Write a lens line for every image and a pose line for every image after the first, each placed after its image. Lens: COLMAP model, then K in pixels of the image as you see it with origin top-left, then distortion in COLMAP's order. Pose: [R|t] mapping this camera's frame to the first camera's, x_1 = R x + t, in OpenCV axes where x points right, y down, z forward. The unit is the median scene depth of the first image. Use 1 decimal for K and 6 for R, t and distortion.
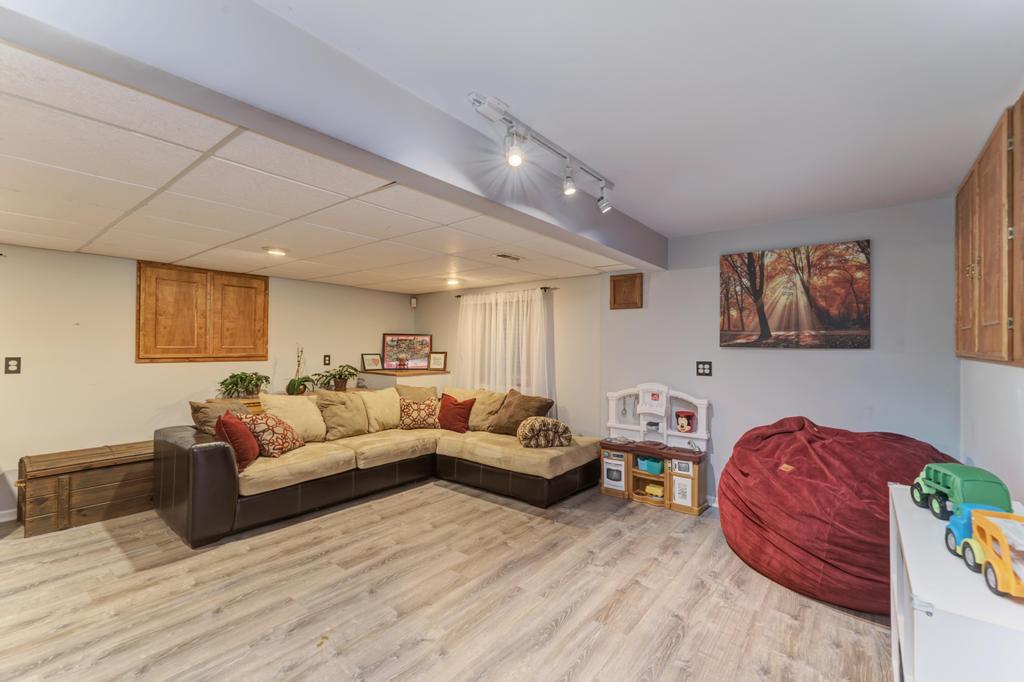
lens RADIAL K [[441.8, 0, 512.0], [0, 441.8, 341.0], [0, 0, 1]] dist [-0.000211, -0.000068]
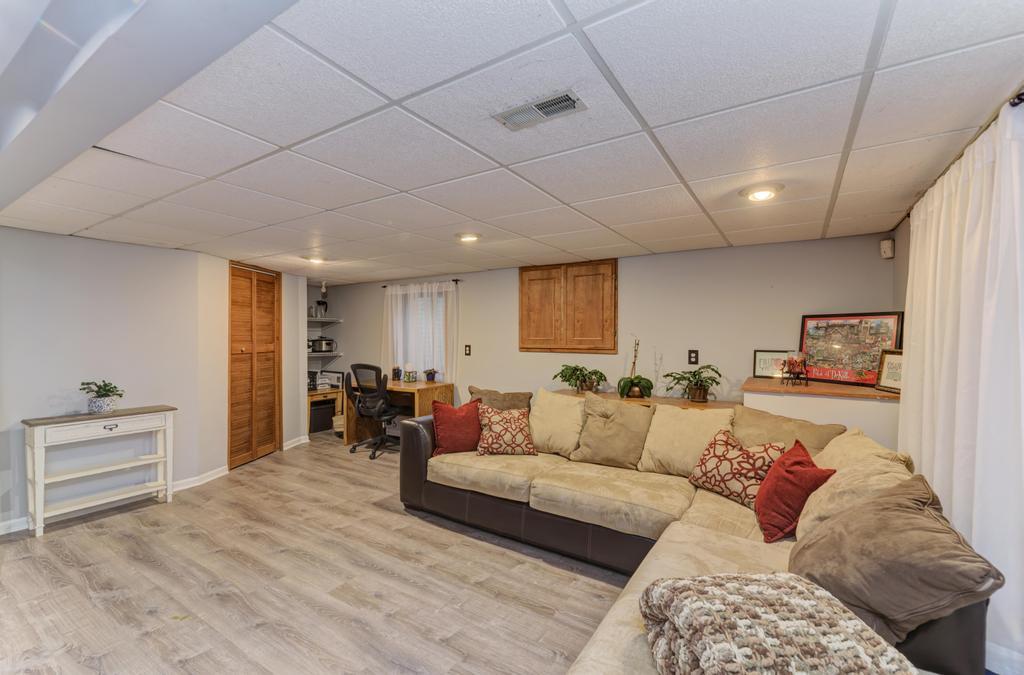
lens RADIAL K [[435.4, 0, 512.0], [0, 435.4, 337.5], [0, 0, 1]] dist [0.002443, 0.000277]
pose [[0.097981, -0.002836, -0.995184, 0.333472], [0.010277, 0.999945, -0.001838, 0.012245], [0.995135, -0.010048, 0.098005, 0.826635]]
